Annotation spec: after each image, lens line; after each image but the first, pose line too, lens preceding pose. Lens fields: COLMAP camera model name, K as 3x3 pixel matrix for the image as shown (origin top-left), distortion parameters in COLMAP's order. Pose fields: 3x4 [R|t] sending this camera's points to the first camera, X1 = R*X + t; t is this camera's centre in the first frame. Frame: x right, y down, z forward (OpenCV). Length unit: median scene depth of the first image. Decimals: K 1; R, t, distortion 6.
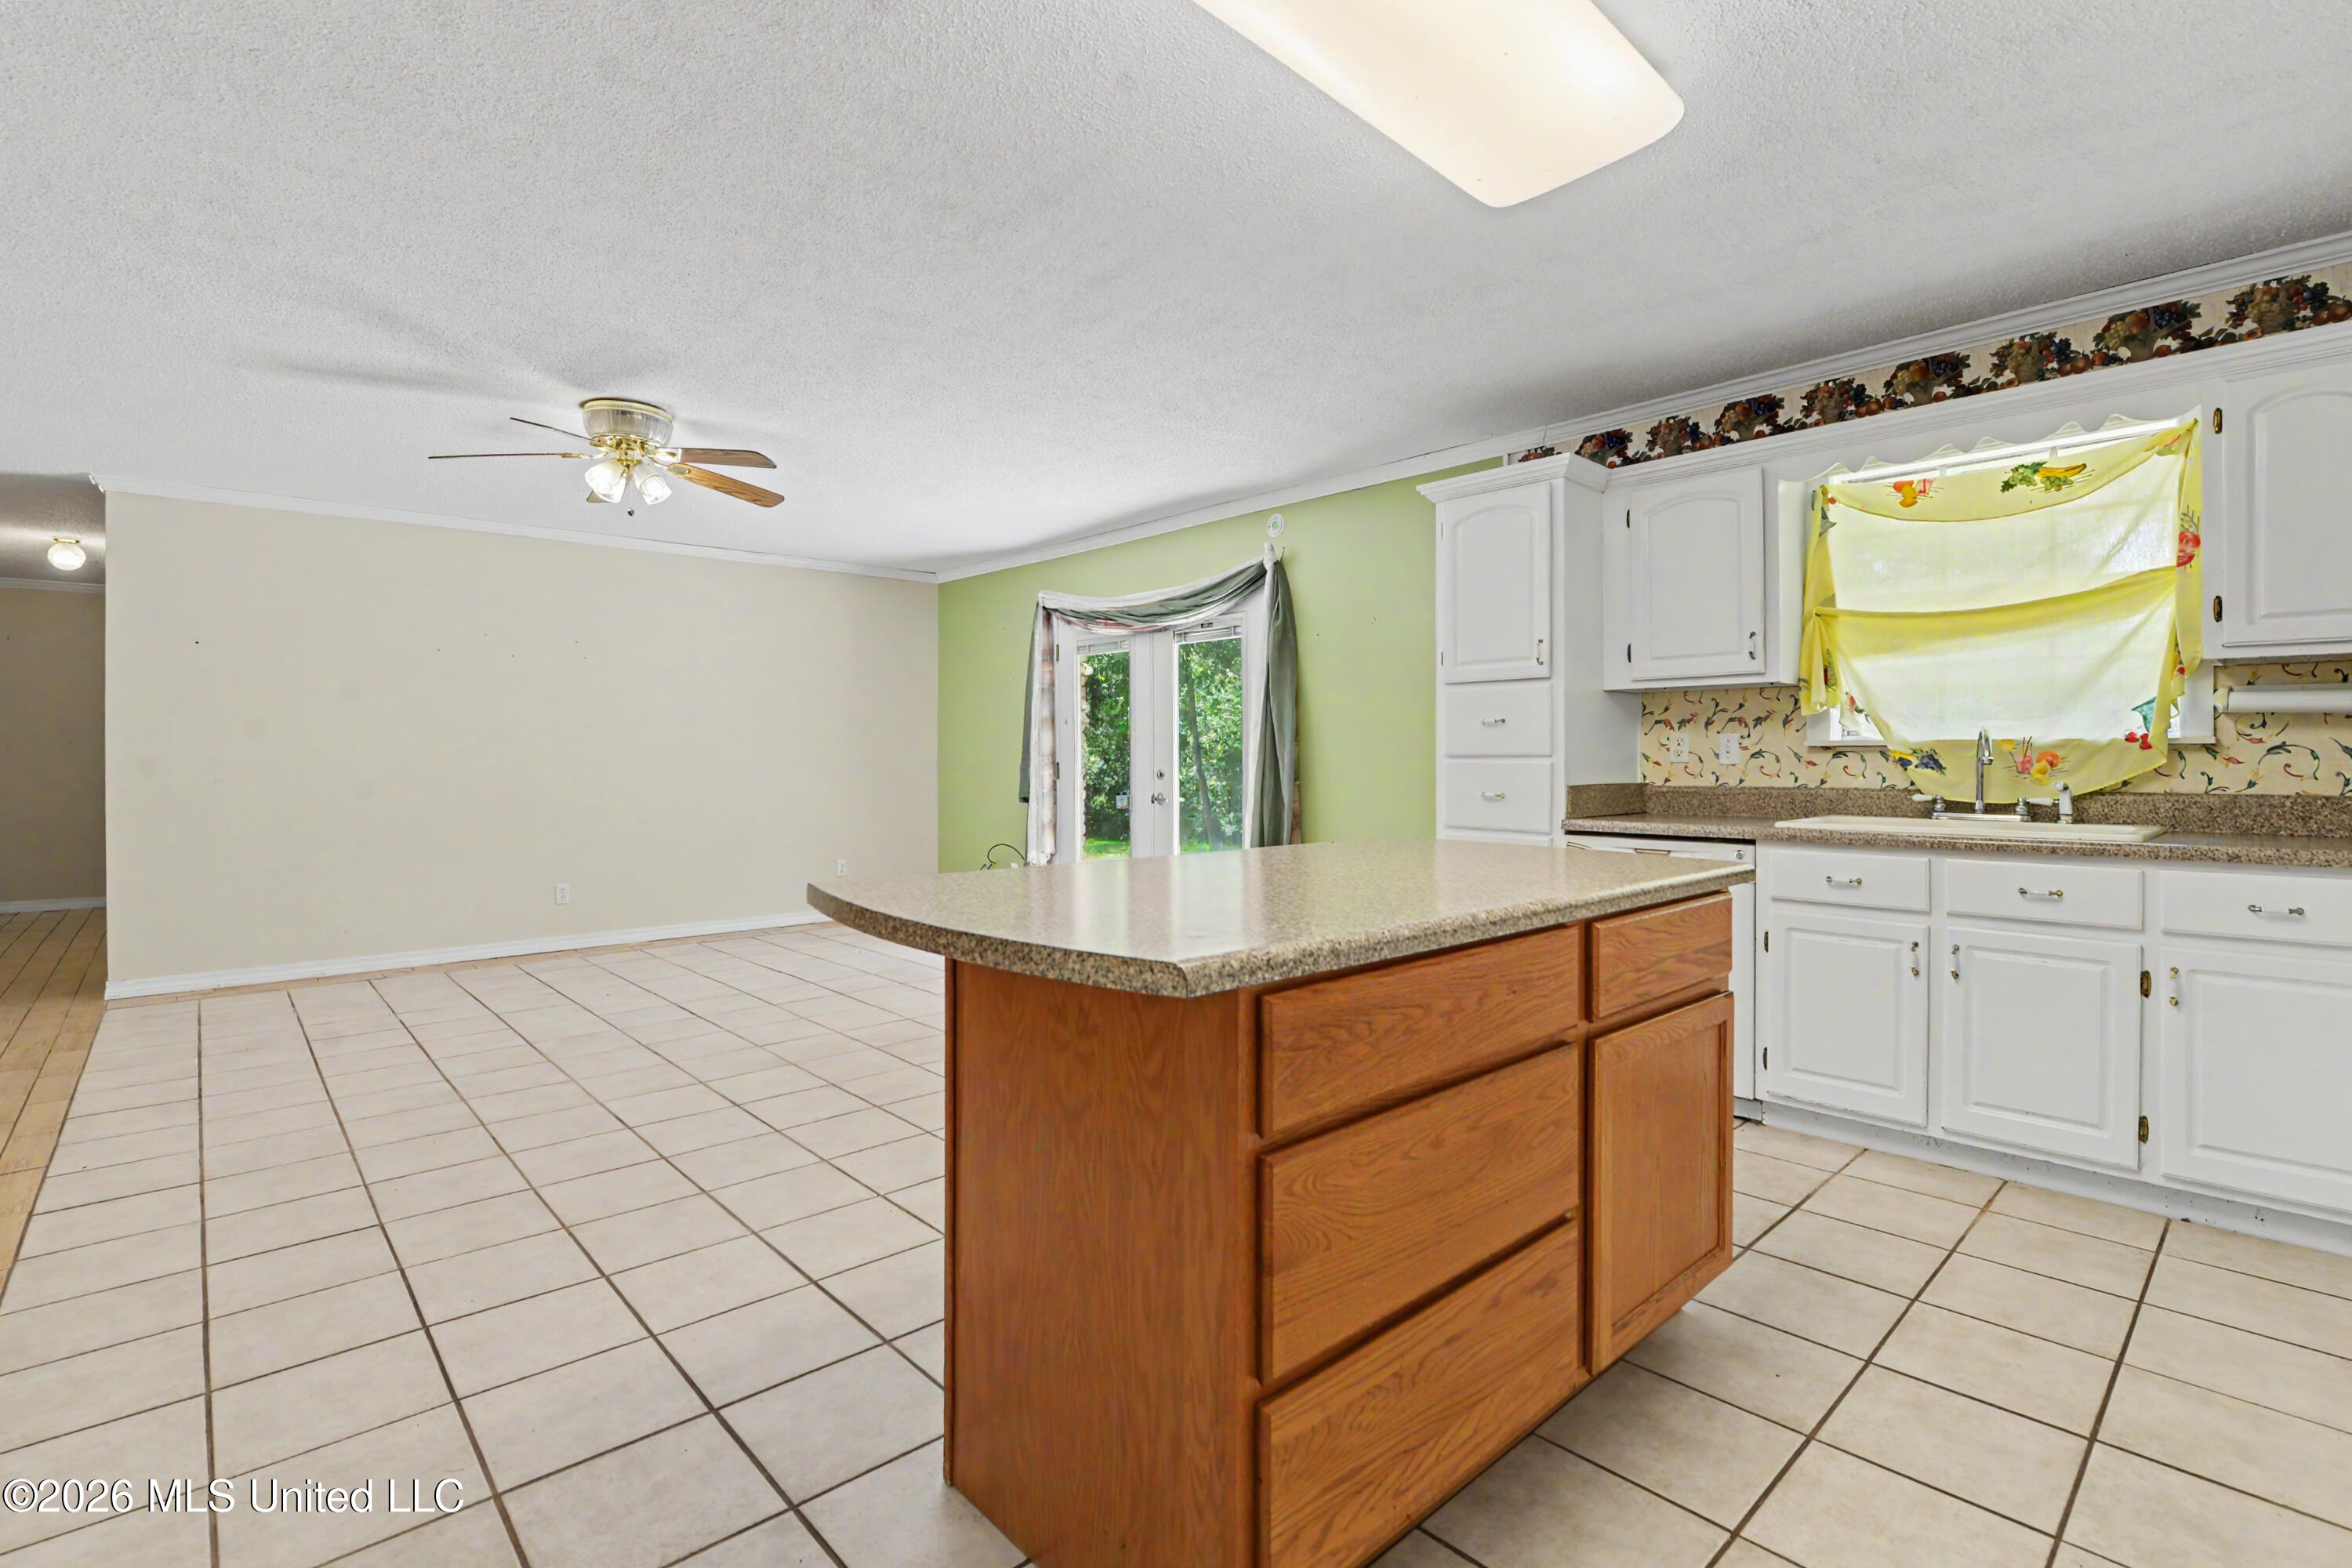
lens RADIAL K [[1075.0, 0, 1169.9], [0, 1075.0, 755.2], [0, 0, 1]] dist [-0.016044, -0.000759]
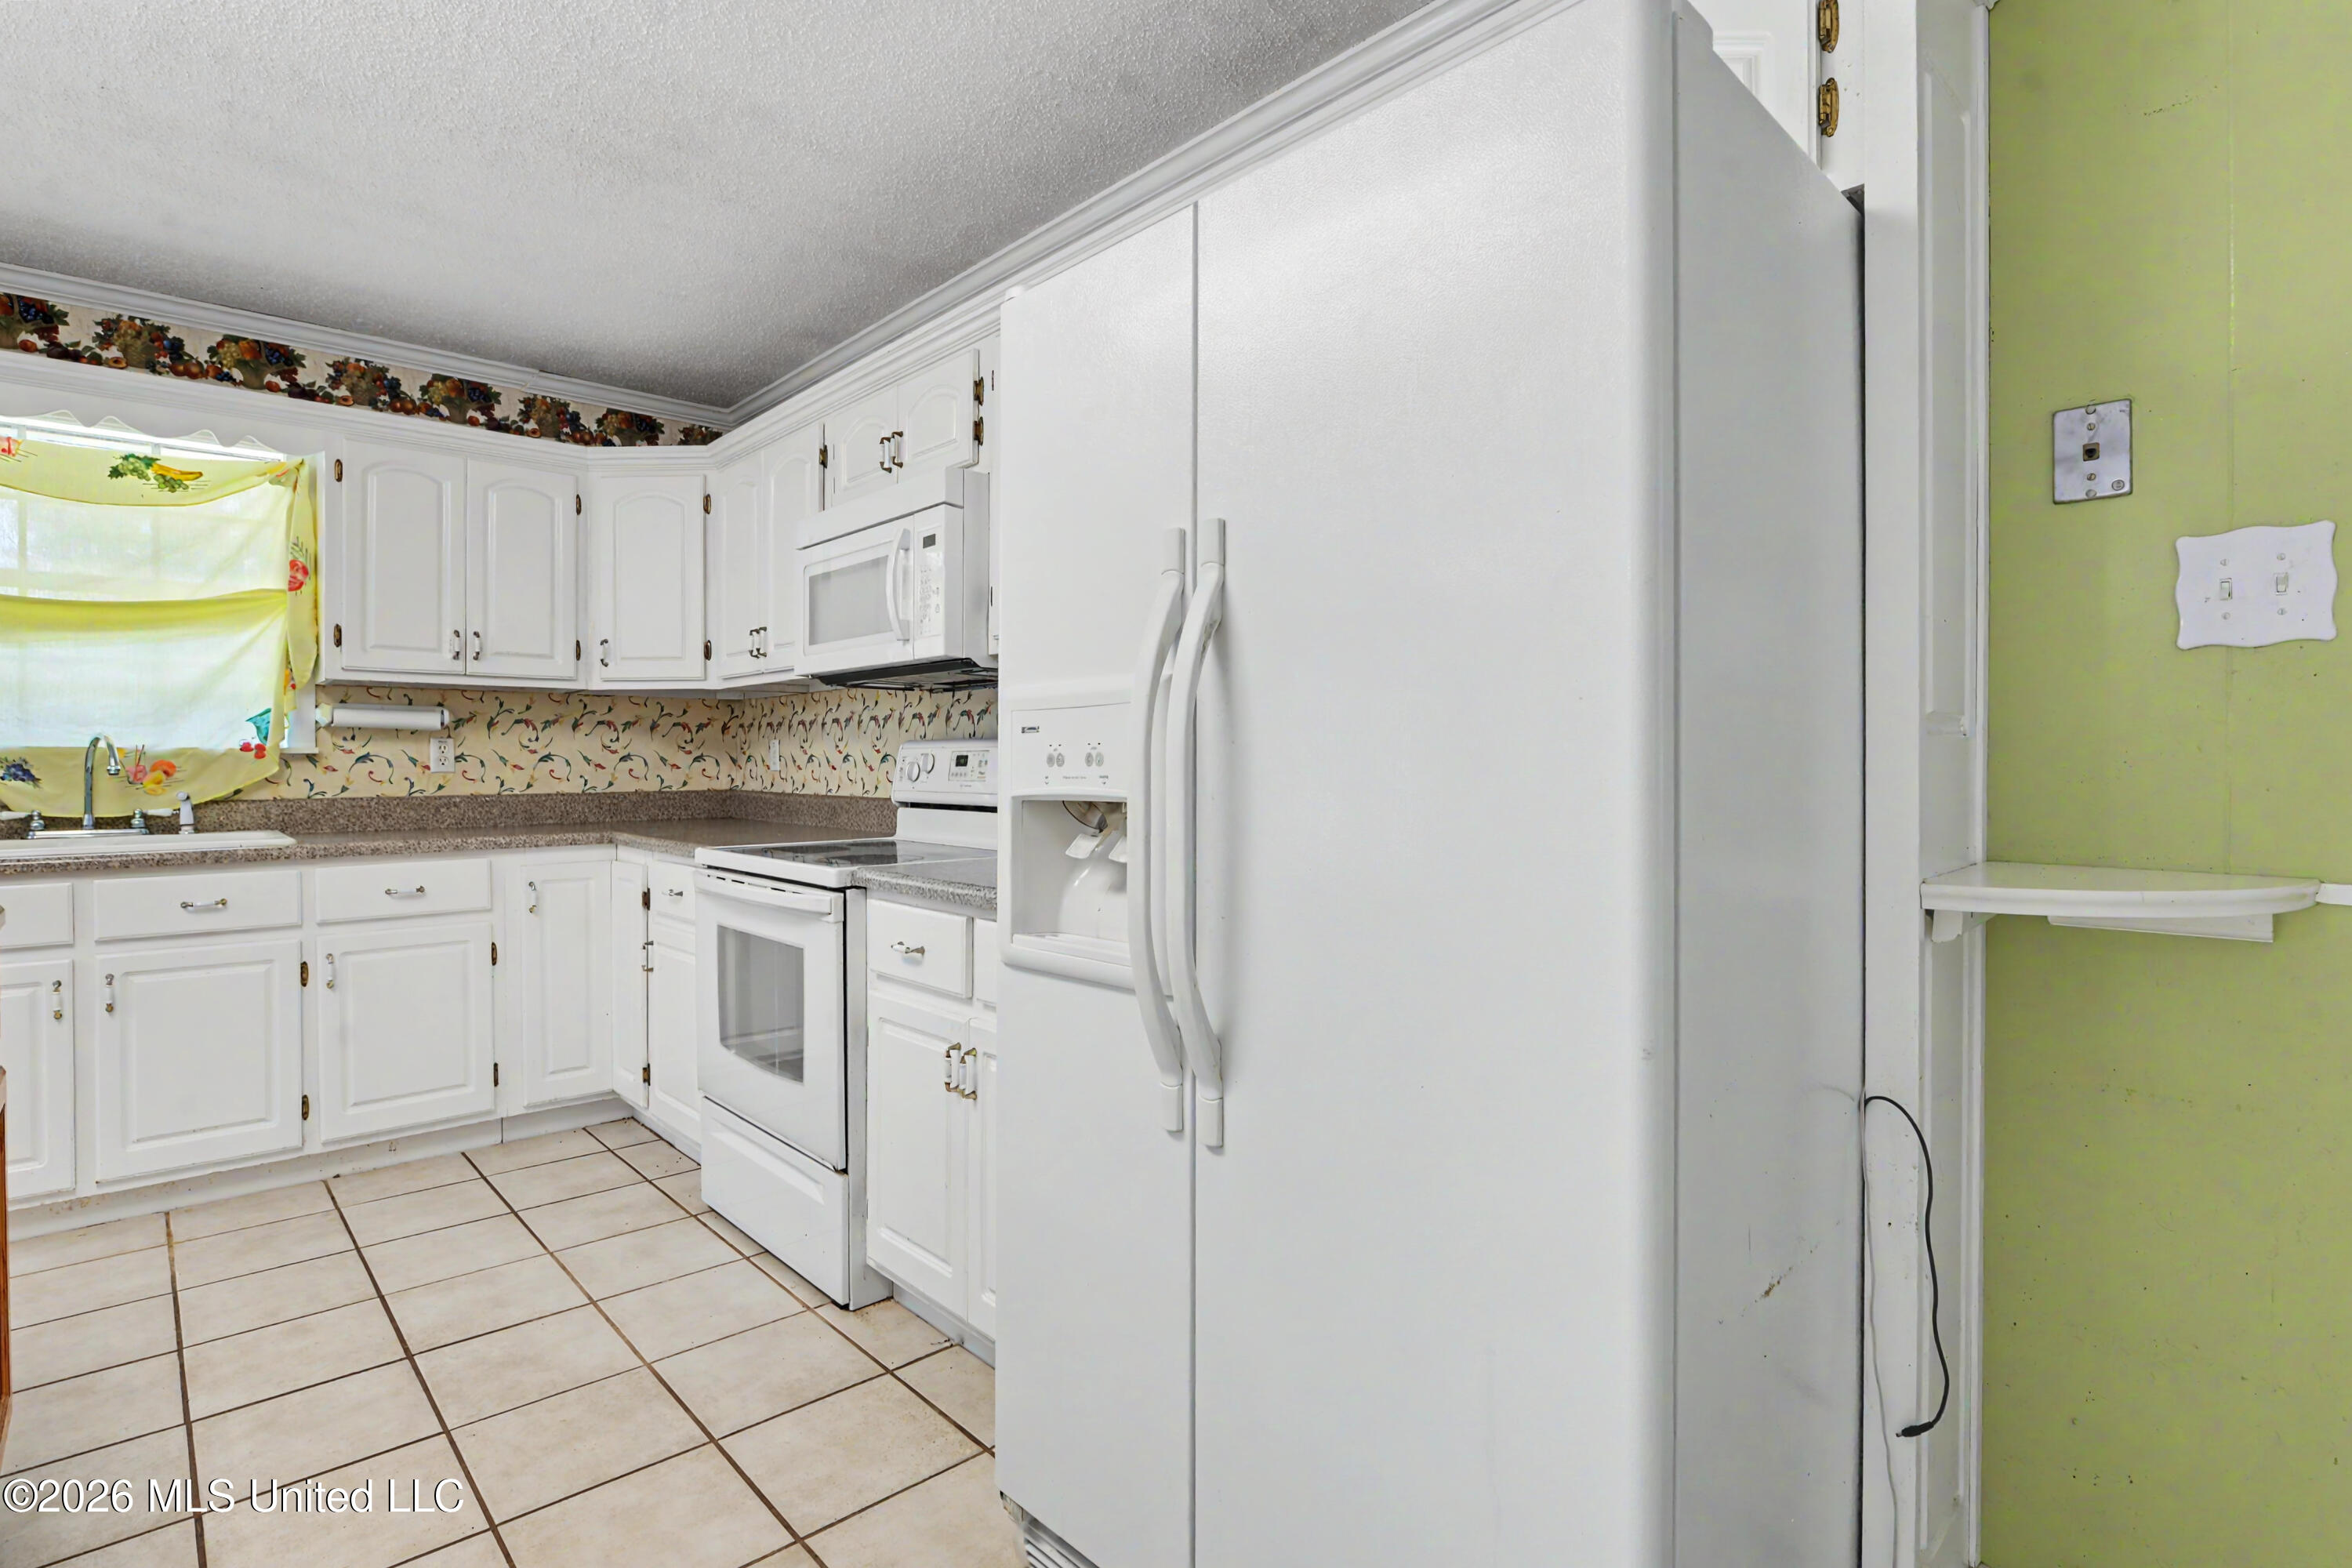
lens RADIAL K [[1086.5, 0, 1183.2], [0, 1086.5, 775.8], [0, 0, 1]] dist [-0.013722, -0.008642]
pose [[-0.037991, -0.009560, 0.999232, -0.176236], [0.002516, 0.999950, 0.009663, 0.003608], [-0.999275, 0.002882, -0.037965, 0.115424]]
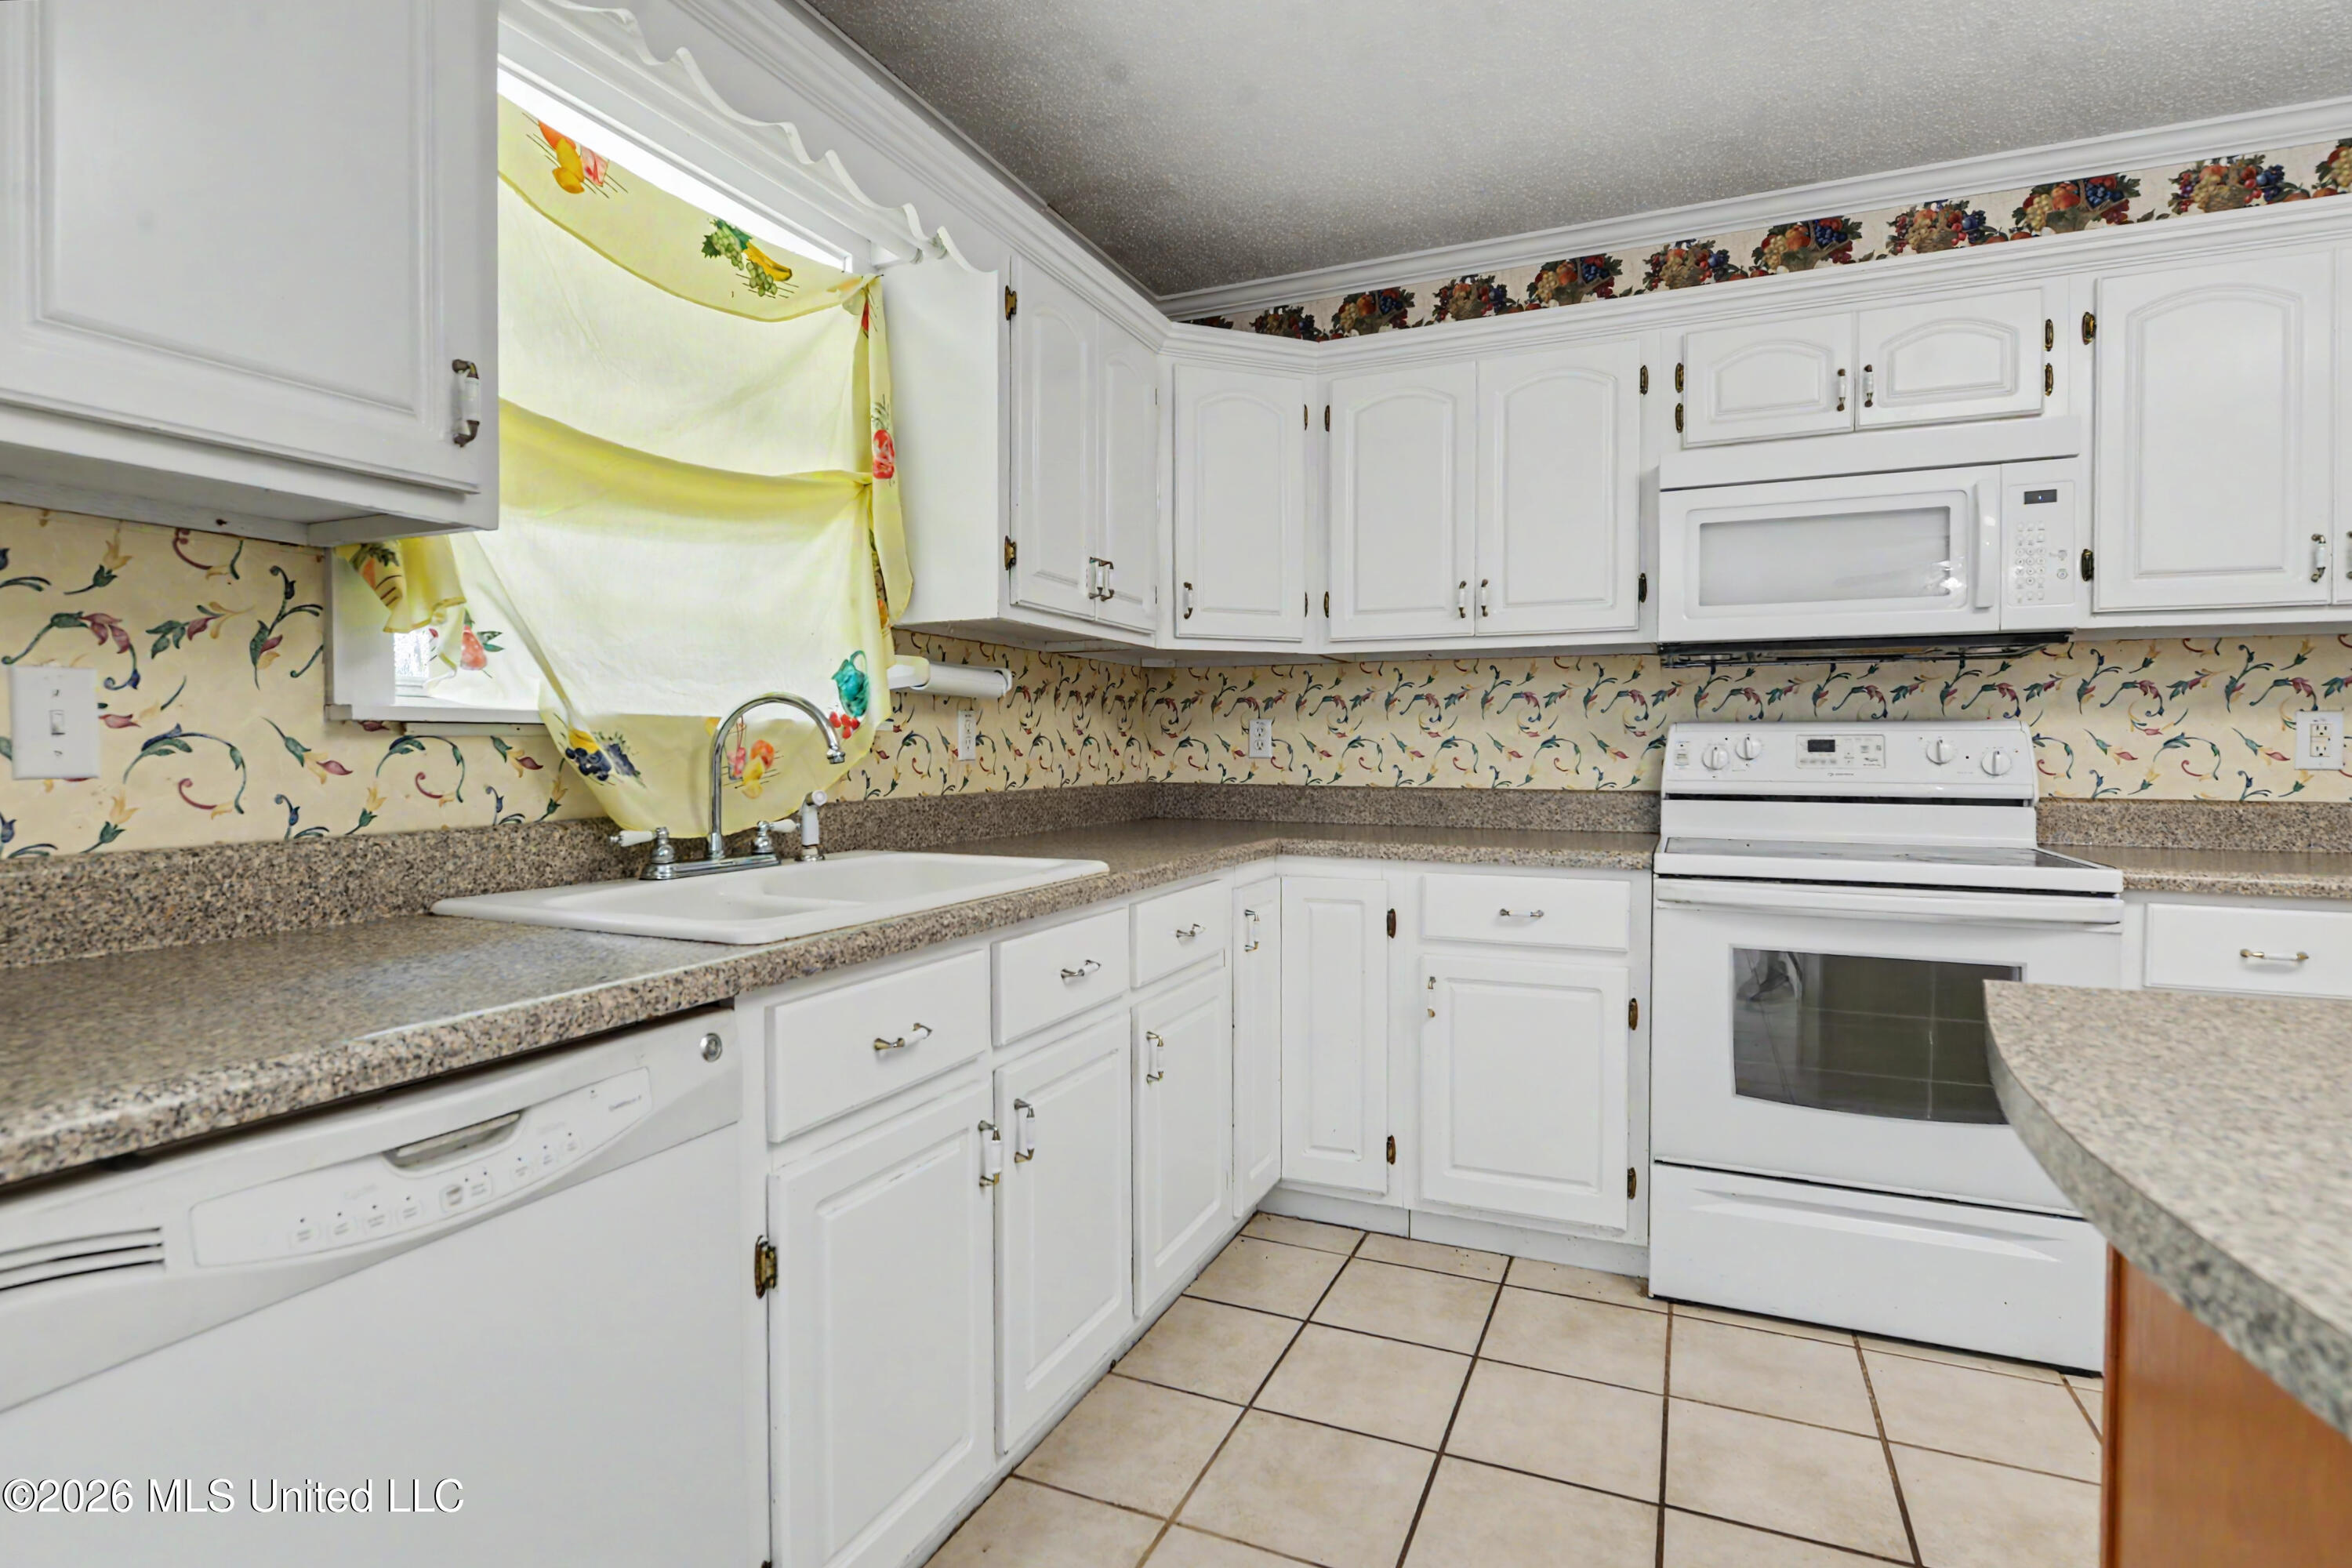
lens RADIAL K [[1162.2, 0, 1170.7], [0, 1162.2, 765.5], [0, 0, 1]] dist [-0.012850, 0.000431]
pose [[-0.398828, -0.011291, 0.916956, 0.160548], [0.000379, 0.999922, 0.012477, 0.002449], [-0.917026, 0.005324, -0.398792, 1.070861]]
